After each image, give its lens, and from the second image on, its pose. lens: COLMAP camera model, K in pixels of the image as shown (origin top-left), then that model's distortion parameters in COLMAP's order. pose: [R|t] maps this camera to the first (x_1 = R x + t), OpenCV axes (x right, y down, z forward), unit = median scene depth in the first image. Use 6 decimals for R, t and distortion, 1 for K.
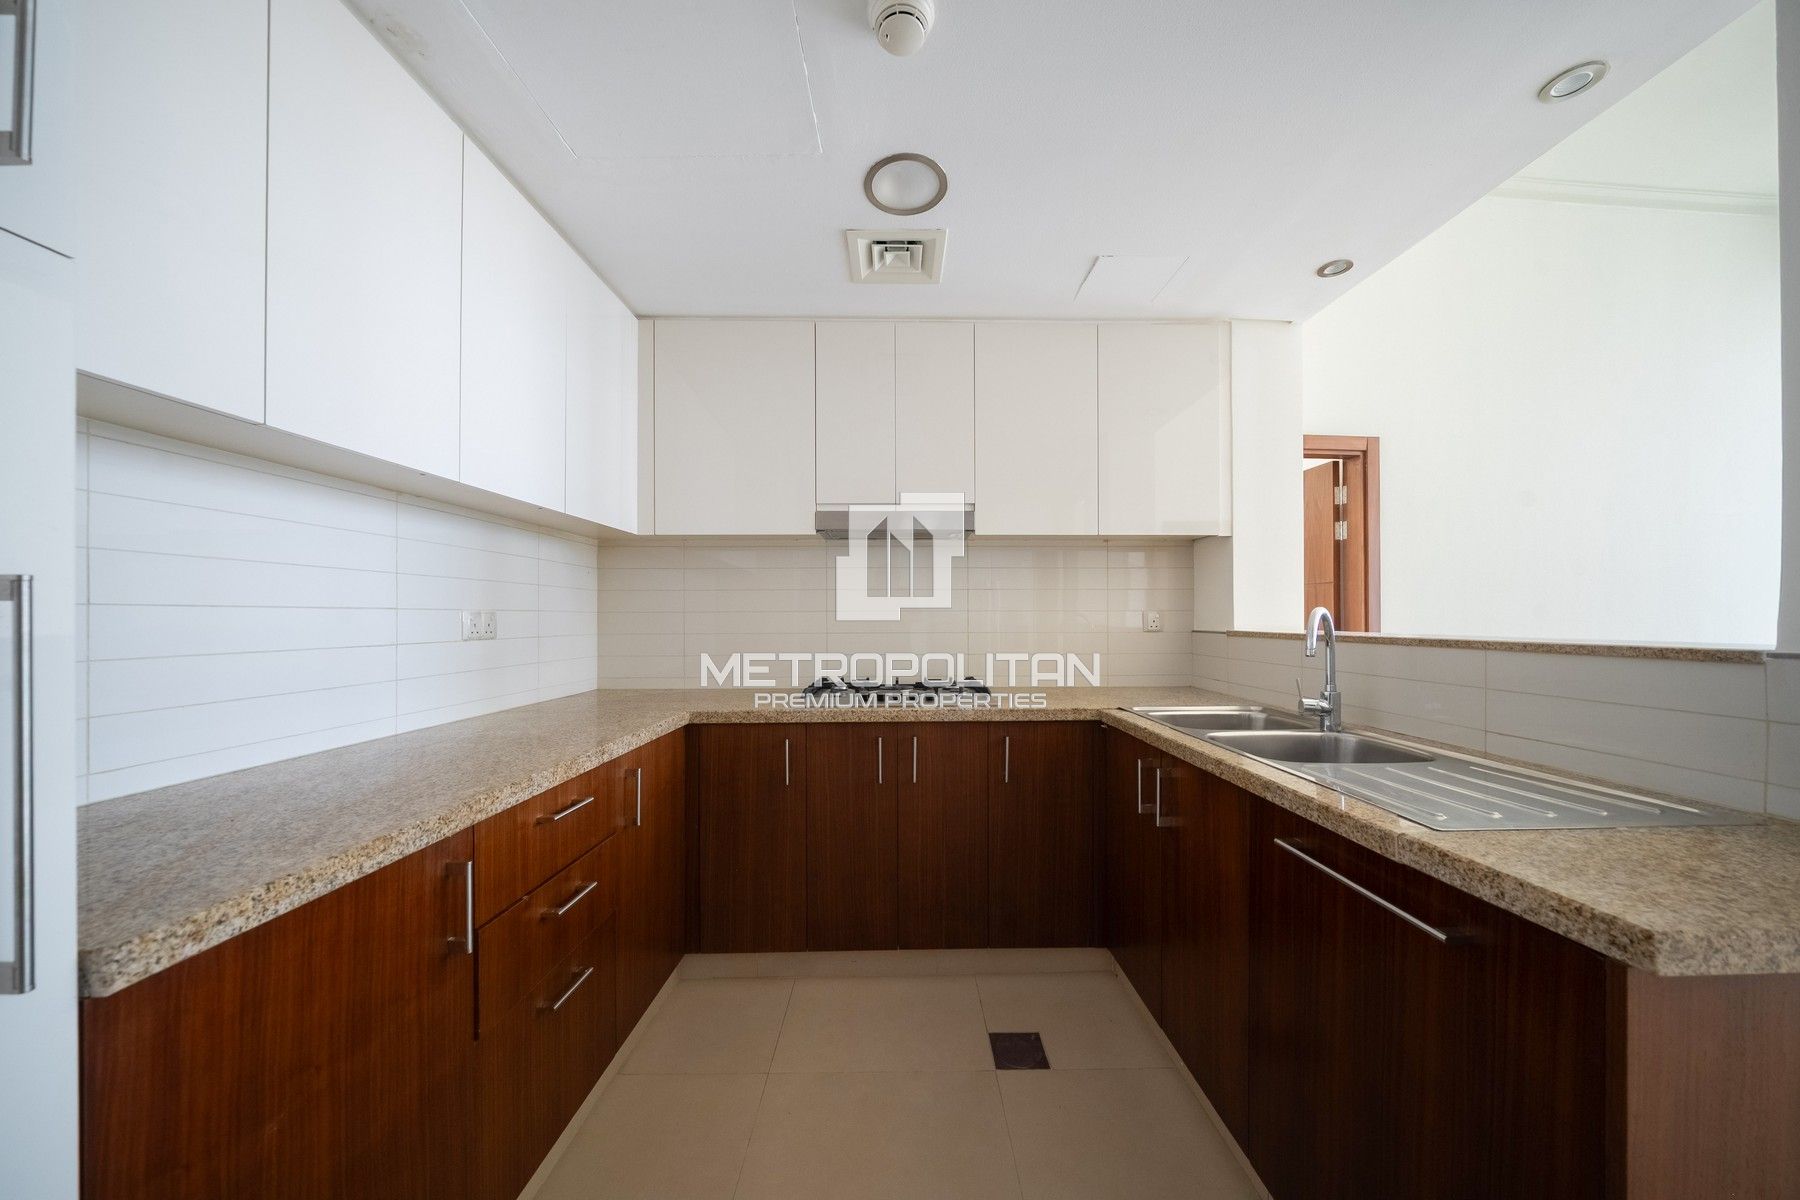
lens RADIAL K [[639.3, 0, 931.9], [0, 639.3, 591.5], [0, 0, 1]] dist [-0.006336, 0.000046]
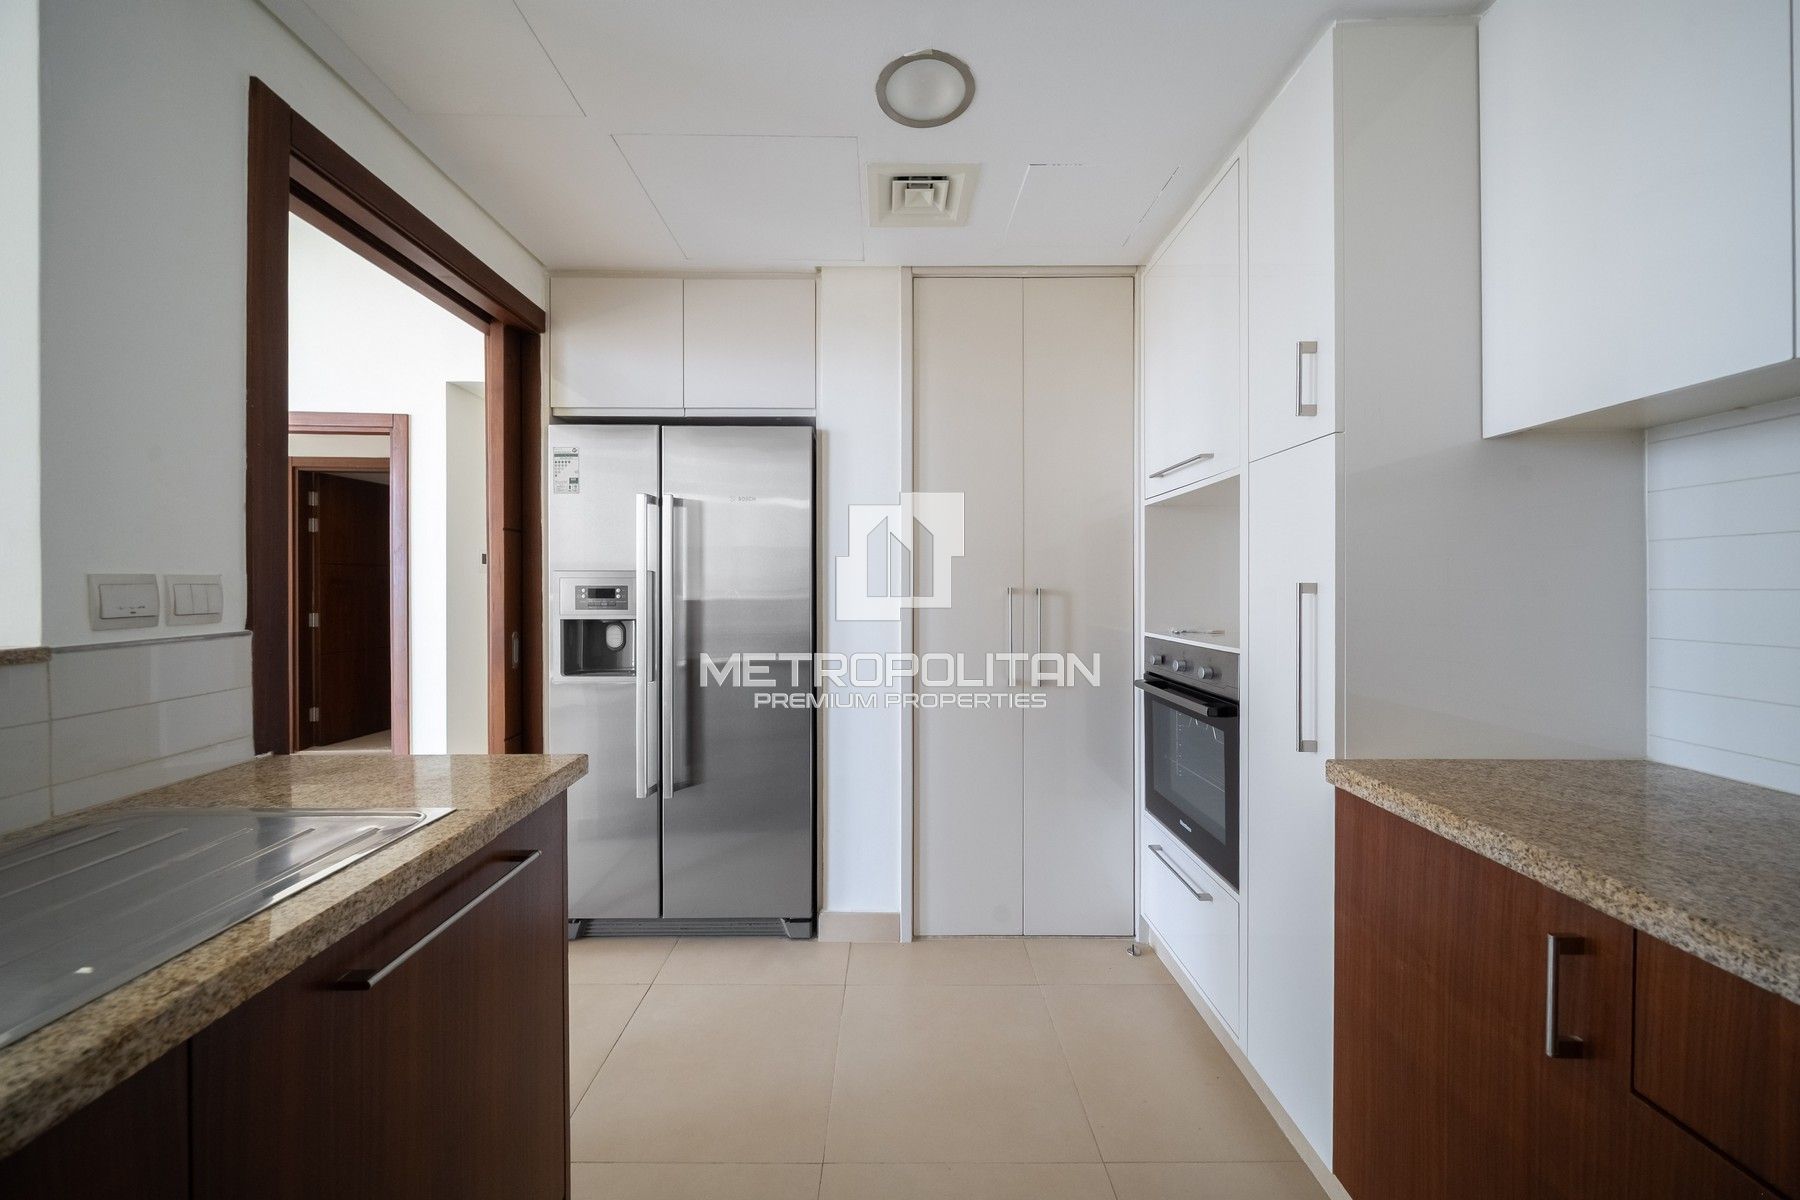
lens RADIAL K [[627.4, 0, 899.6], [0, 627.4, 576.9], [0, 0, 1]] dist [-0.004643, -0.000355]
pose [[-0.998981, 0.005303, 0.044821, 0.004834], [0.002798, 0.998440, -0.055771, 0.042610], [-0.045047, -0.055589, -0.997437, 1.793704]]
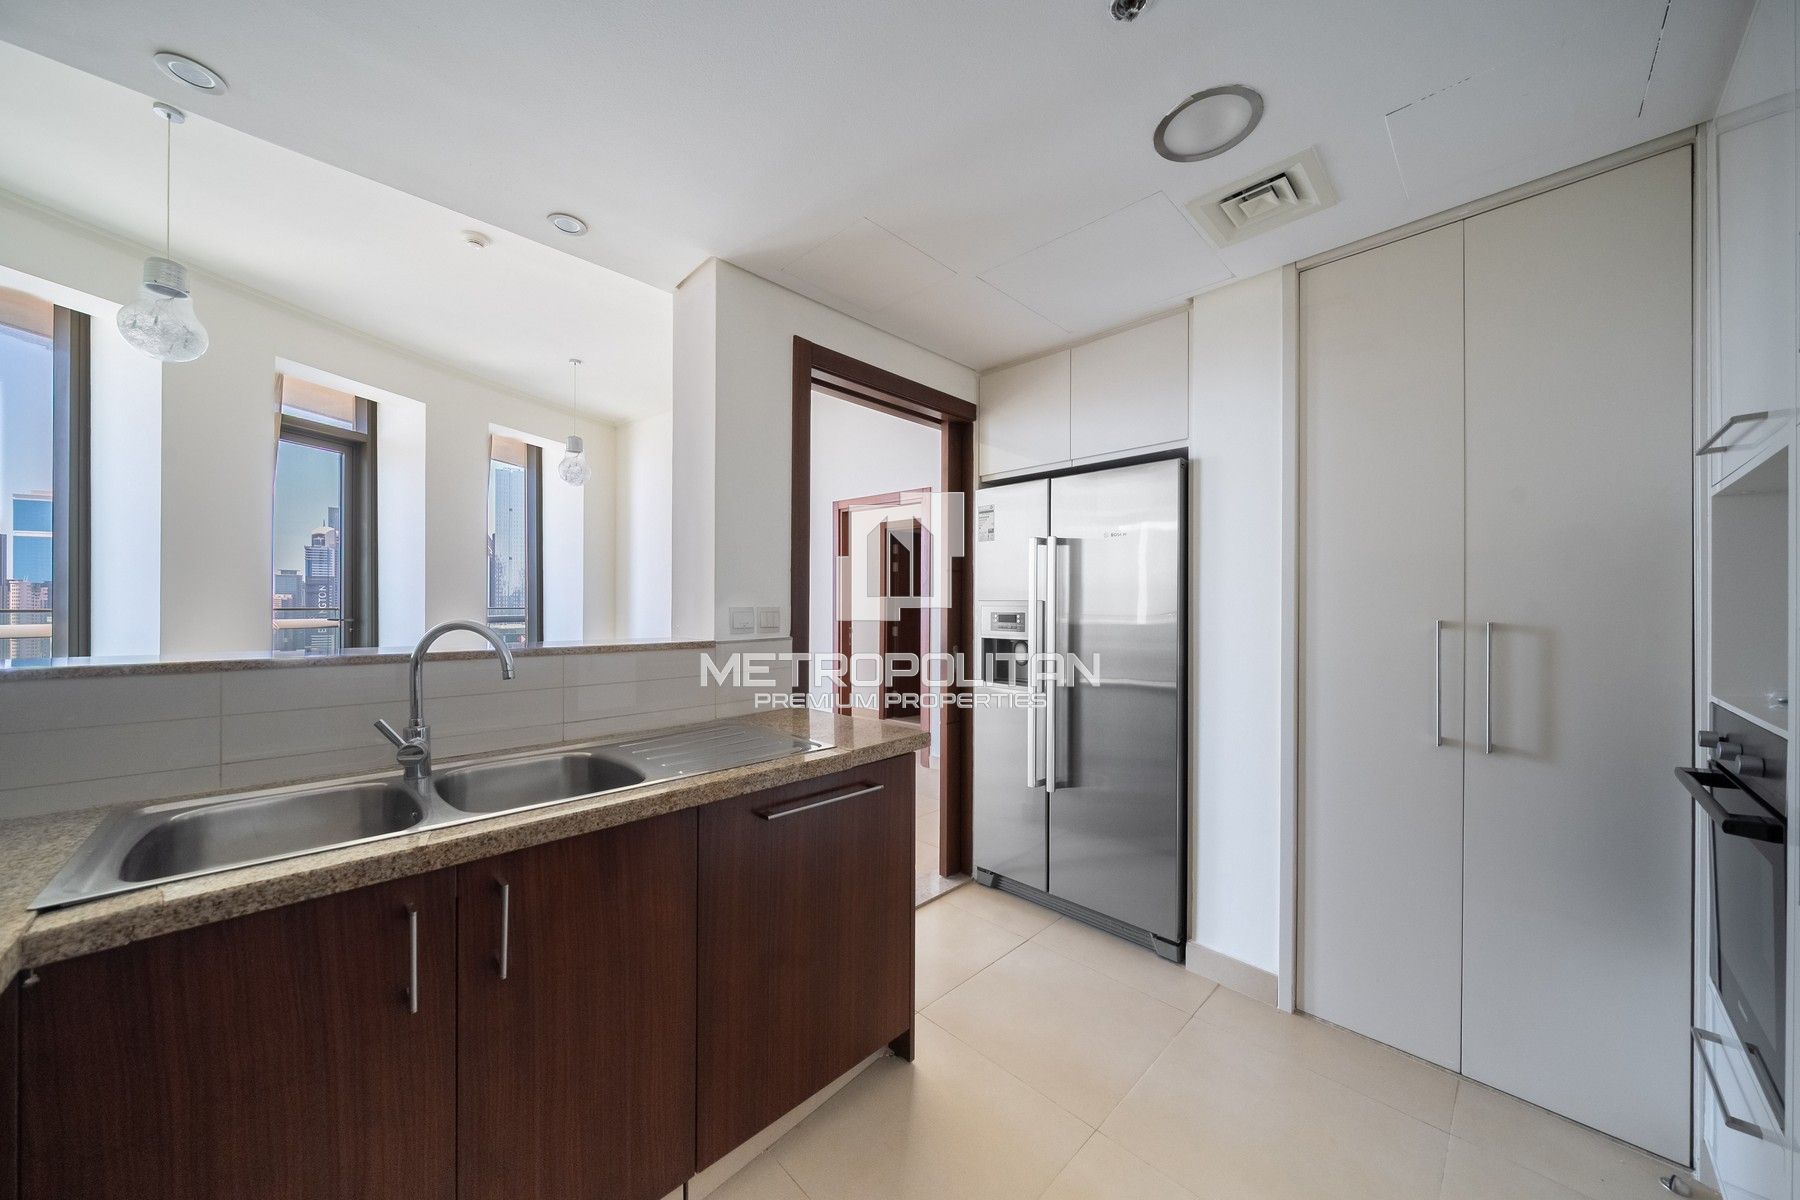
lens RADIAL K [[618.8, 0, 901.7], [0, 618.8, 587.8], [0, 0, 1]] dist [-0.001787, -0.000038]
pose [[-0.666353, 0.022376, 0.745301, -0.576080], [-0.033896, 0.997607, -0.060257, 0.020998], [-0.744866, -0.065416, -0.664000, 1.822010]]
